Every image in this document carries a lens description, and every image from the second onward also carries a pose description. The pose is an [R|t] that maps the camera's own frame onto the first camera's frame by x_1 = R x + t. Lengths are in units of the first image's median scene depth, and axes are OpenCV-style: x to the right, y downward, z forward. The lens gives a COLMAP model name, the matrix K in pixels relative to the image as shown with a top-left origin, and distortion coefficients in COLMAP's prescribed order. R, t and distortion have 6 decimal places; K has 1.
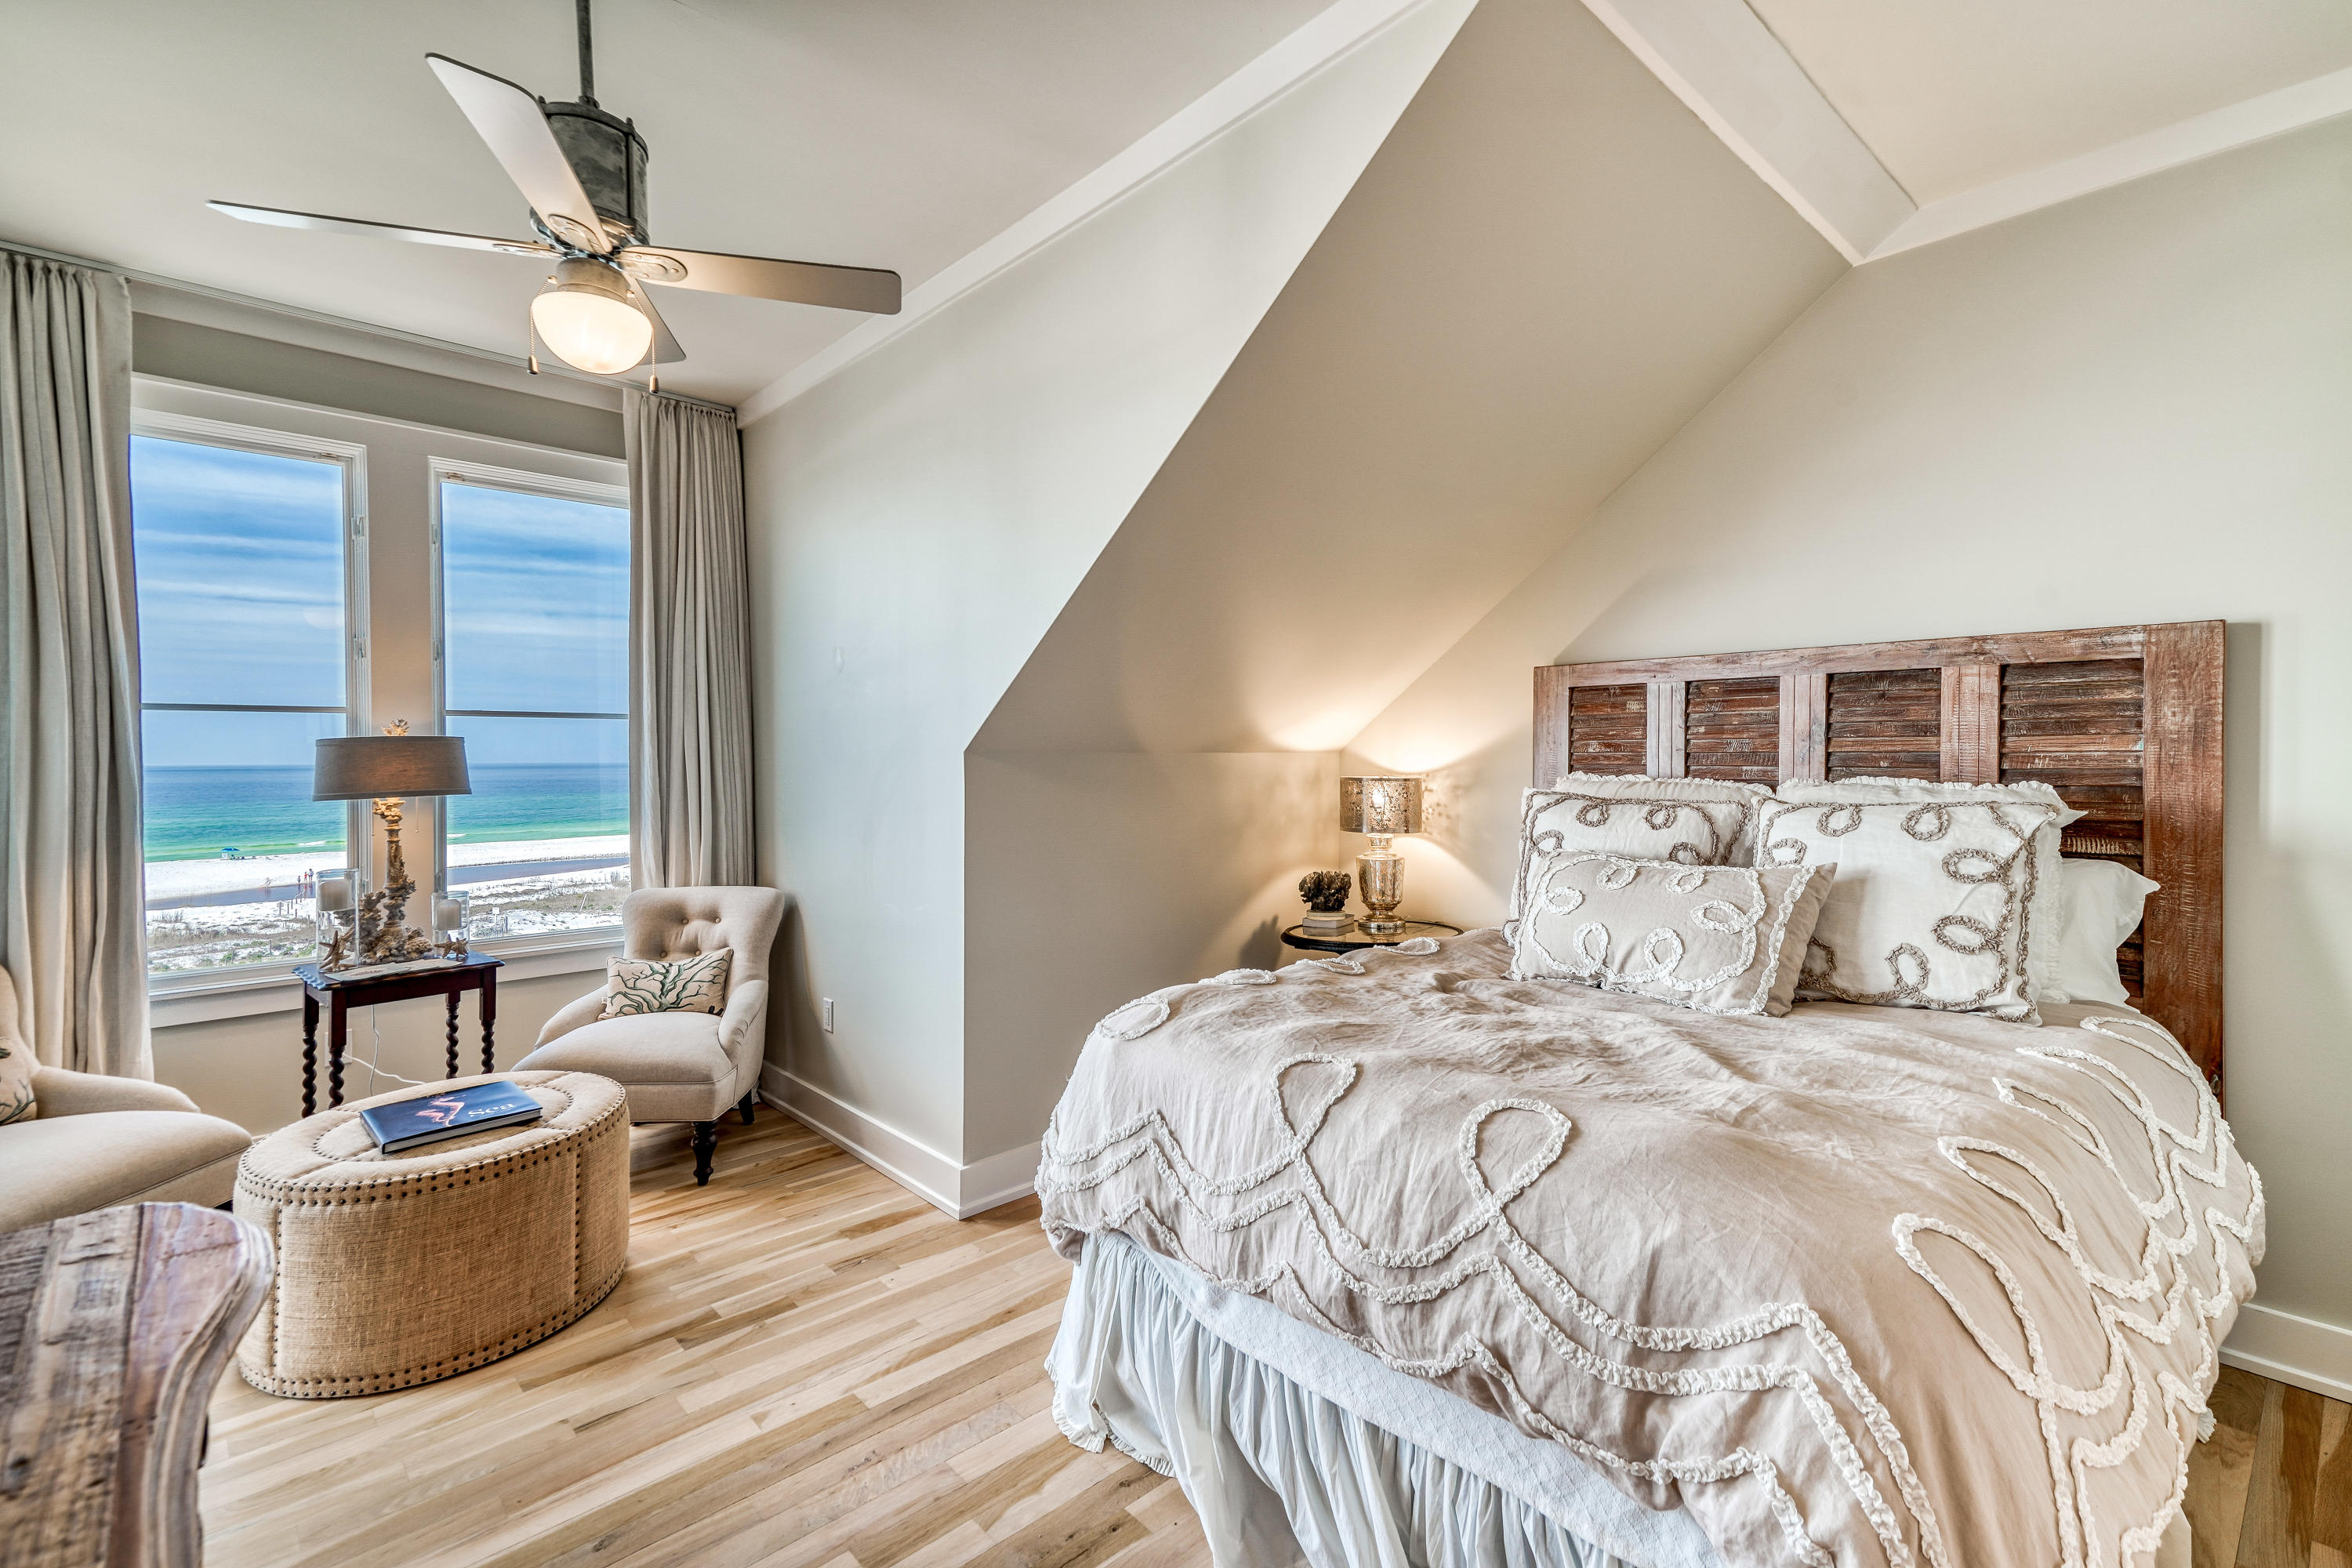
lens RADIAL K [[1057.7, 0, 1170.8], [0, 1057.7, 775.9], [0, 0, 1]] dist [0.054251, -0.000277]
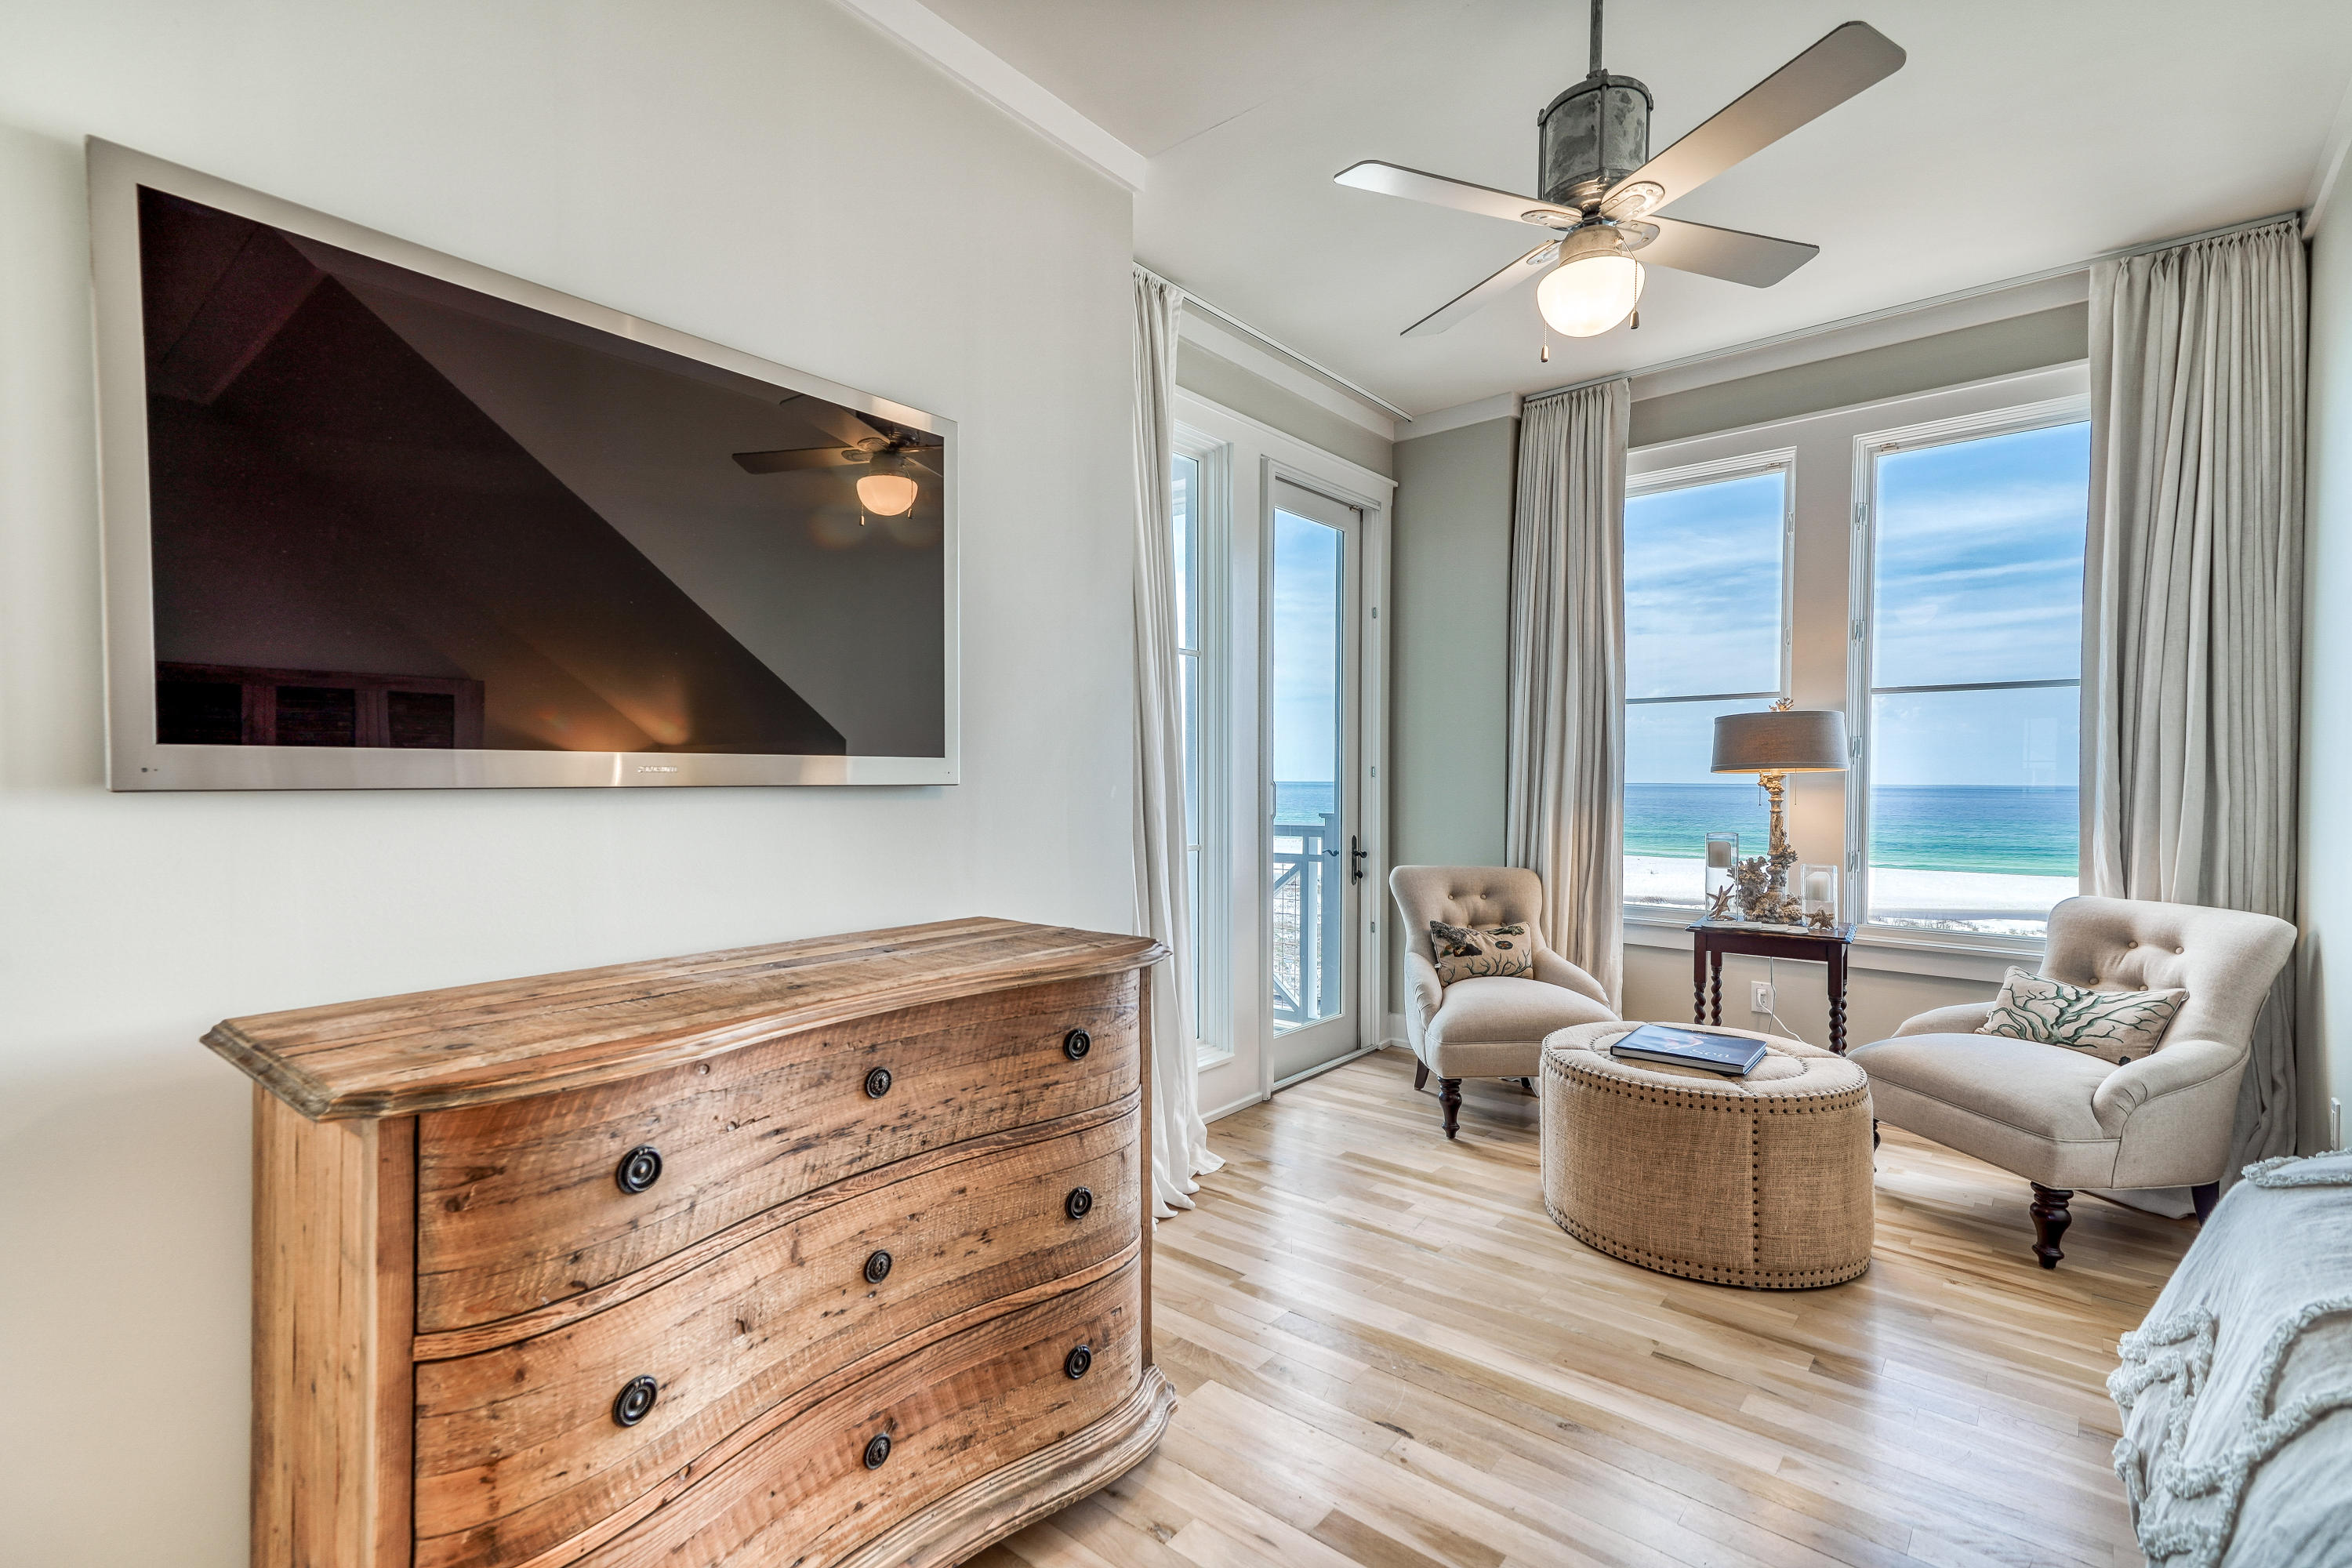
lens RADIAL K [[1074.4, 0, 1157.4], [0, 1074.4, 800.2], [0, 0, 1]] dist [0.048003, -0.000119]
pose [[0.140011, 0.025901, -0.989811, 0.296834], [-0.023792, 0.999457, 0.022788, 0.043101], [0.989864, 0.020359, 0.140551, 0.272091]]
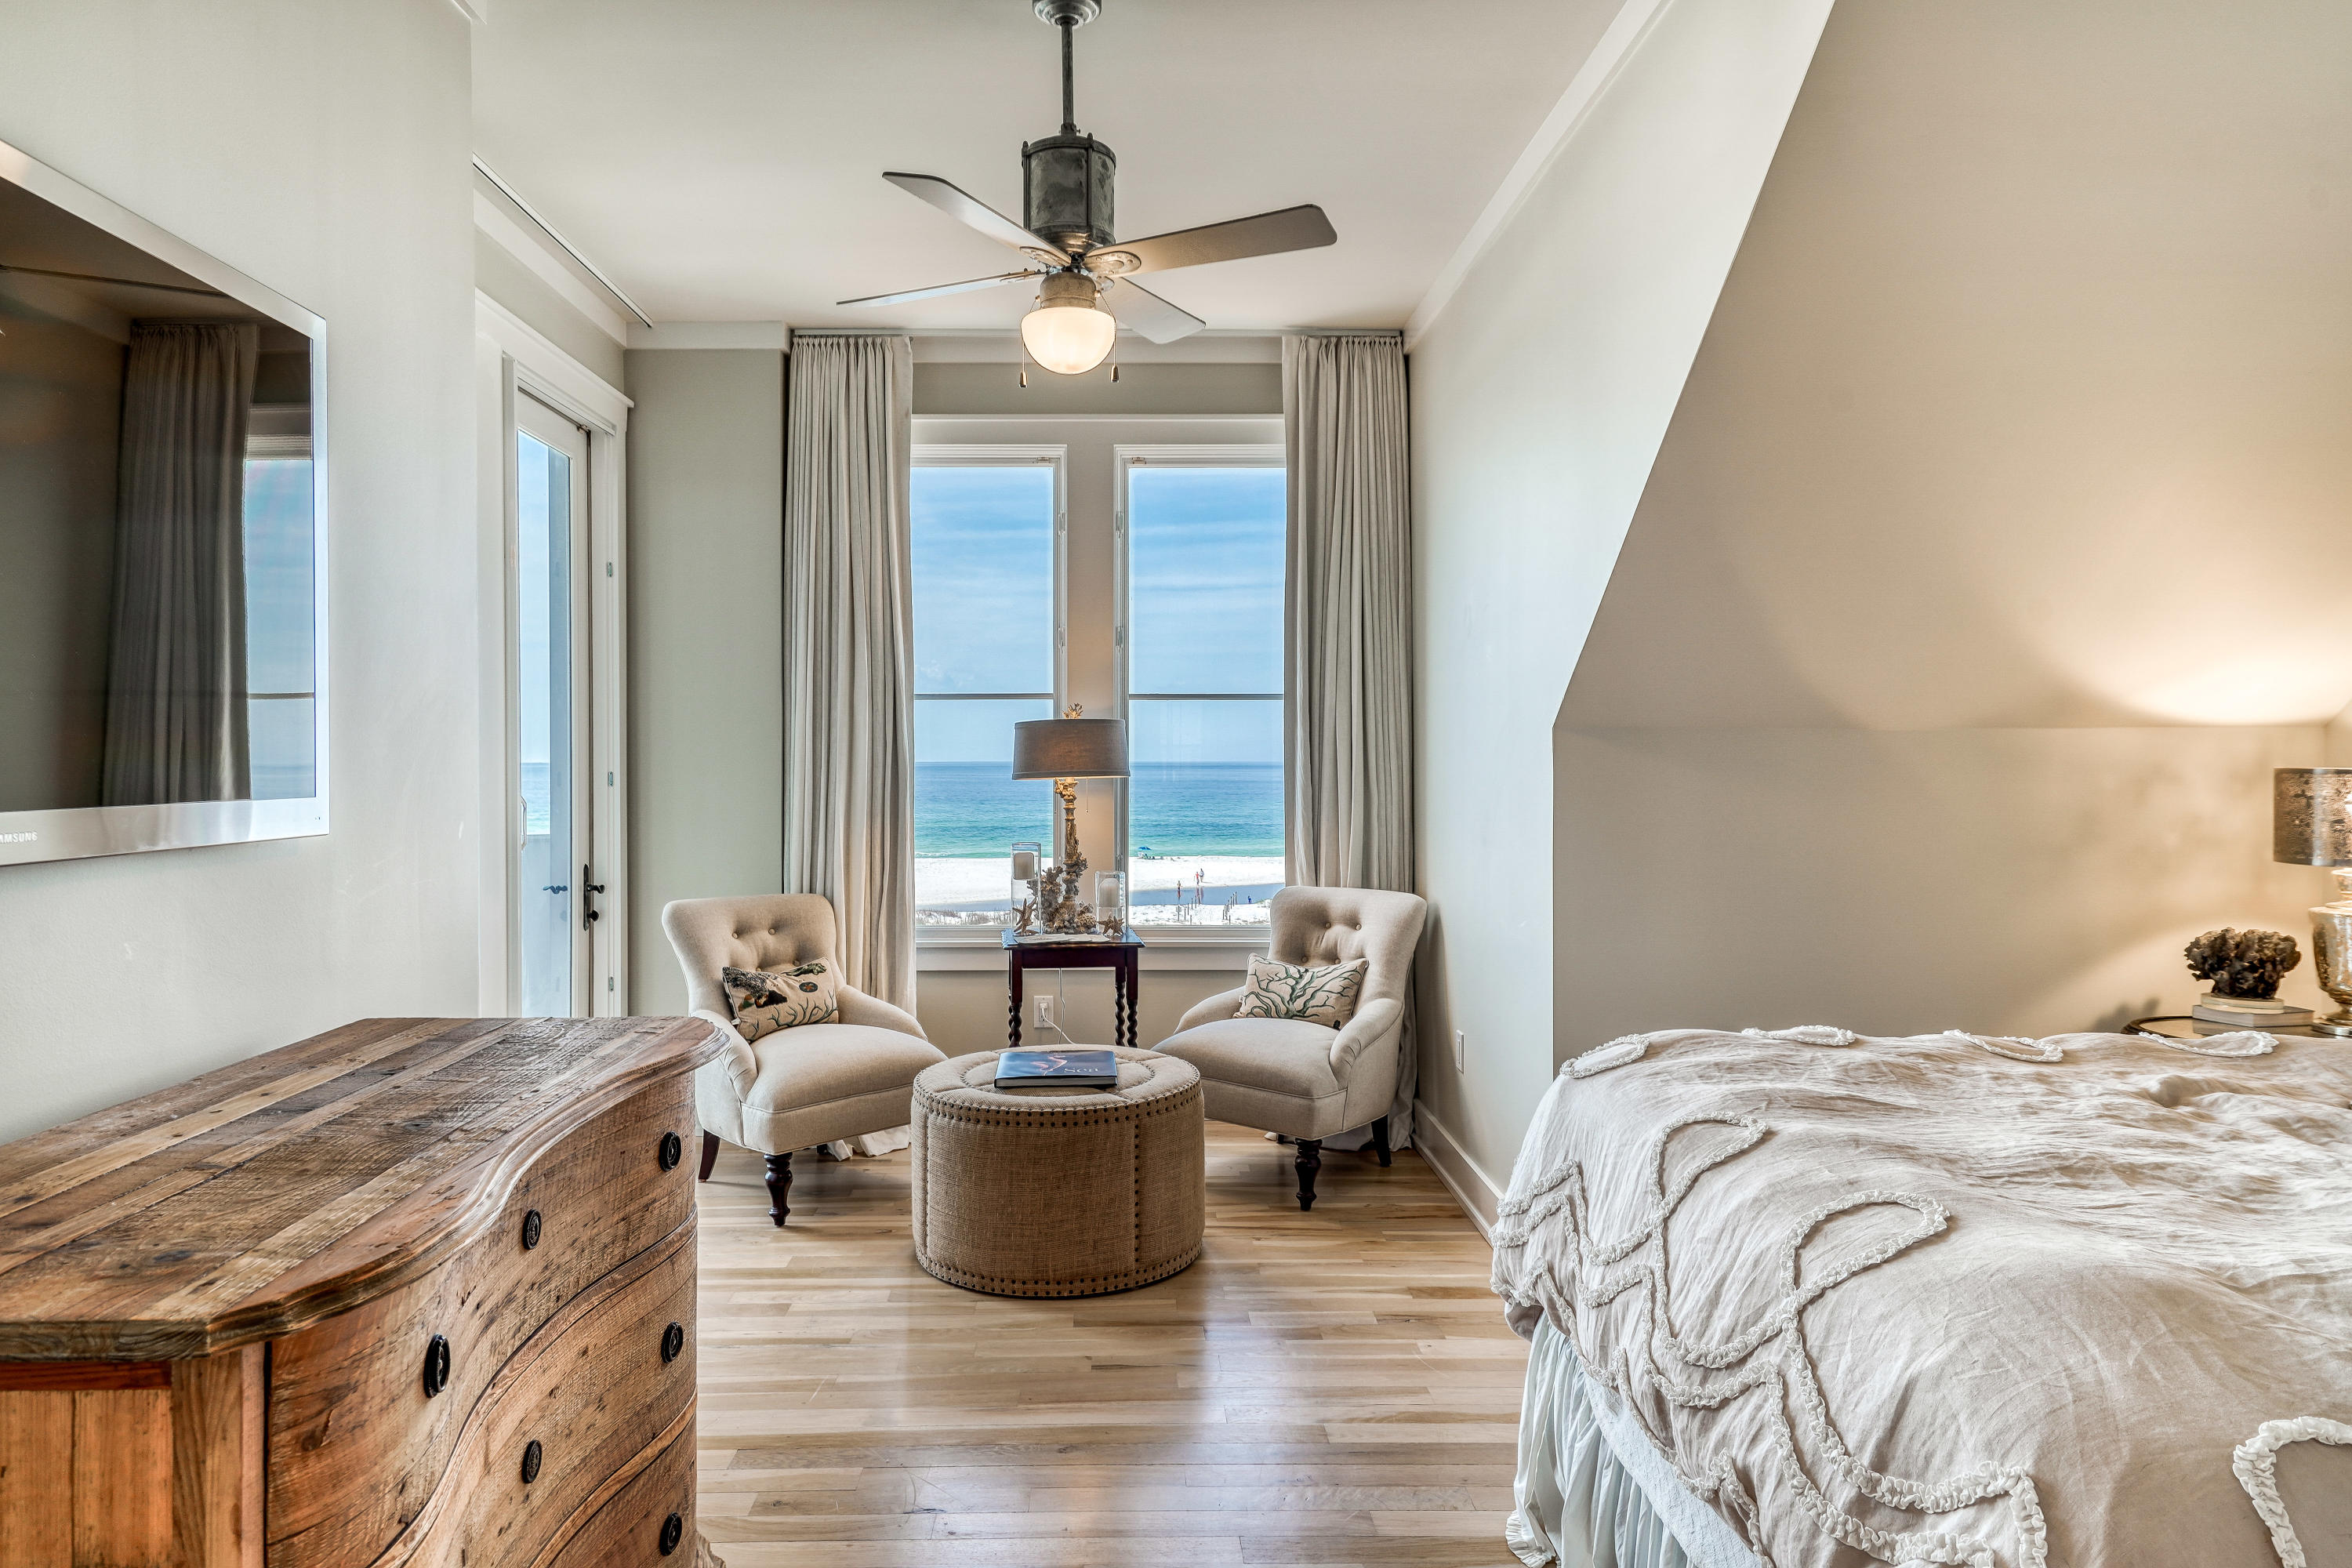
lens RADIAL K [[1499.3, 0, 1136.9], [0, 1499.3, 787.1], [0, 0, 1]] dist [0.066724, -0.000850]
pose [[0.753486, 0.017013, -0.657244, 0.319864], [-0.014405, 0.999852, 0.009366, 0.016116], [0.657306, 0.002410, 0.753620, -0.055763]]
